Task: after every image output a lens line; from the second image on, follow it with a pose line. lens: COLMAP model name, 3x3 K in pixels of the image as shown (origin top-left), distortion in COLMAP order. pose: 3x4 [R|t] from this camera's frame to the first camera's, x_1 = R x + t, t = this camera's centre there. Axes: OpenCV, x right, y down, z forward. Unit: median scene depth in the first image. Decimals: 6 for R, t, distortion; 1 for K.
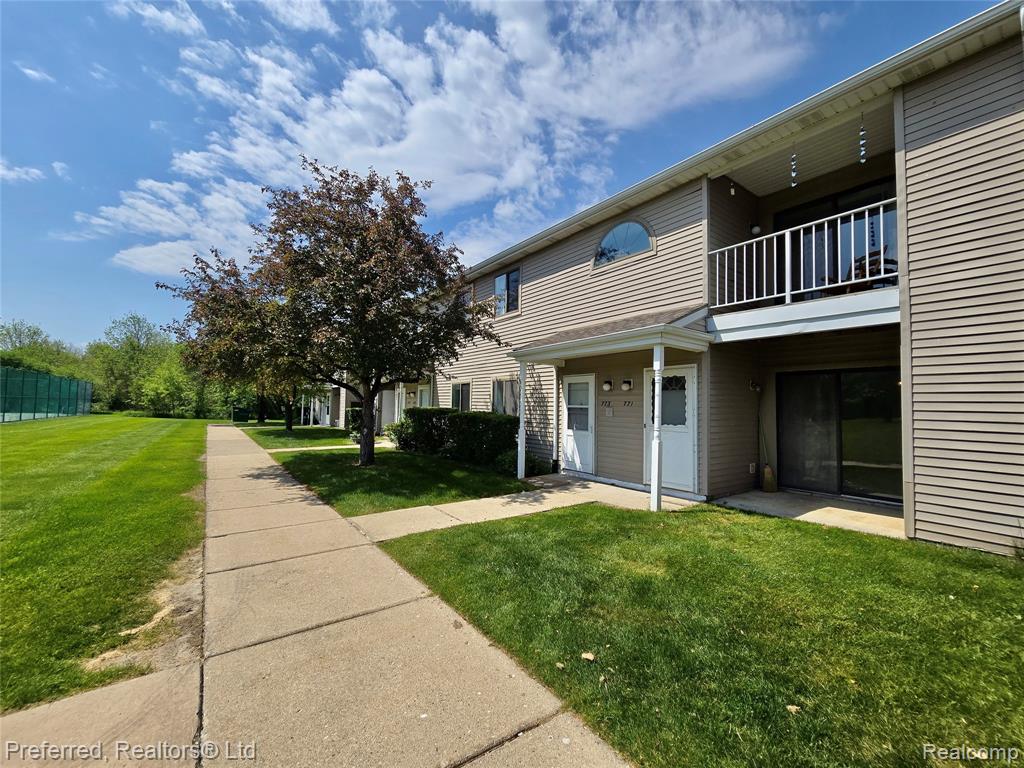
lens RADIAL K [[422.4, 0, 514.4], [0, 422.4, 380.0], [0, 0, 1]] dist [0.002270, 0.000004]
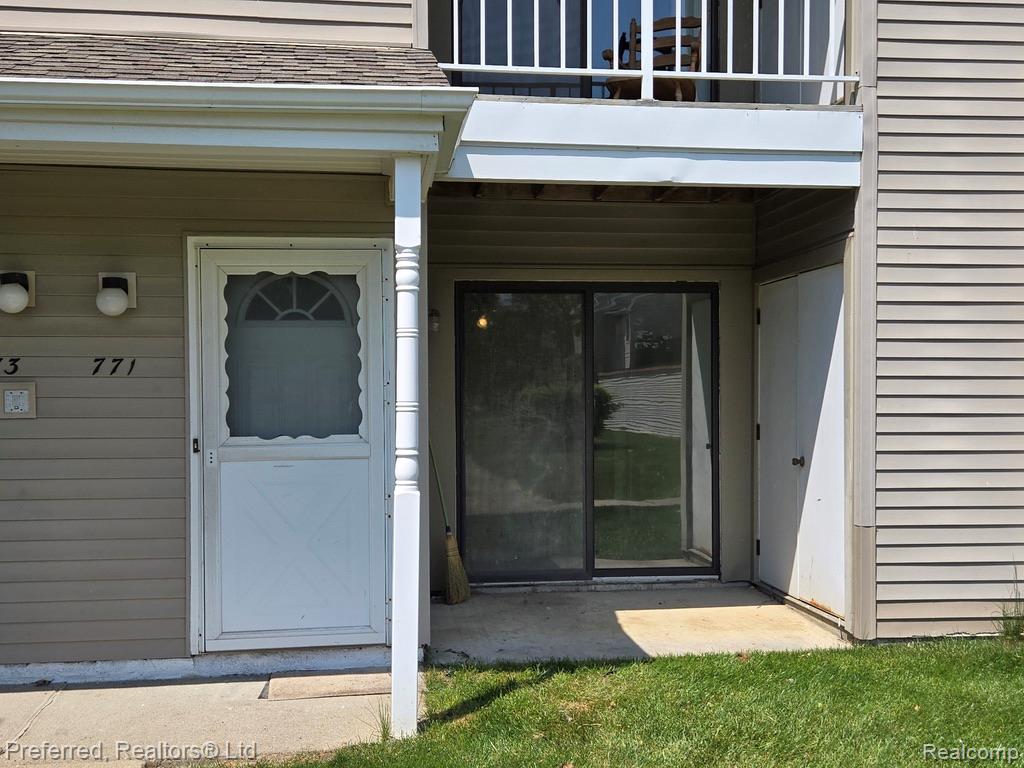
lens RADIAL K [[1224.5, 0, 512.3], [0, 1224.5, 393.3], [0, 0, 1]] dist [0.086578, 0.000000]
pose [[0.479953, -0.021066, 0.877041, -0.370774], [-0.044106, 0.997868, 0.048105, 0.032476], [-0.876185, -0.061771, 0.478000, 0.534276]]
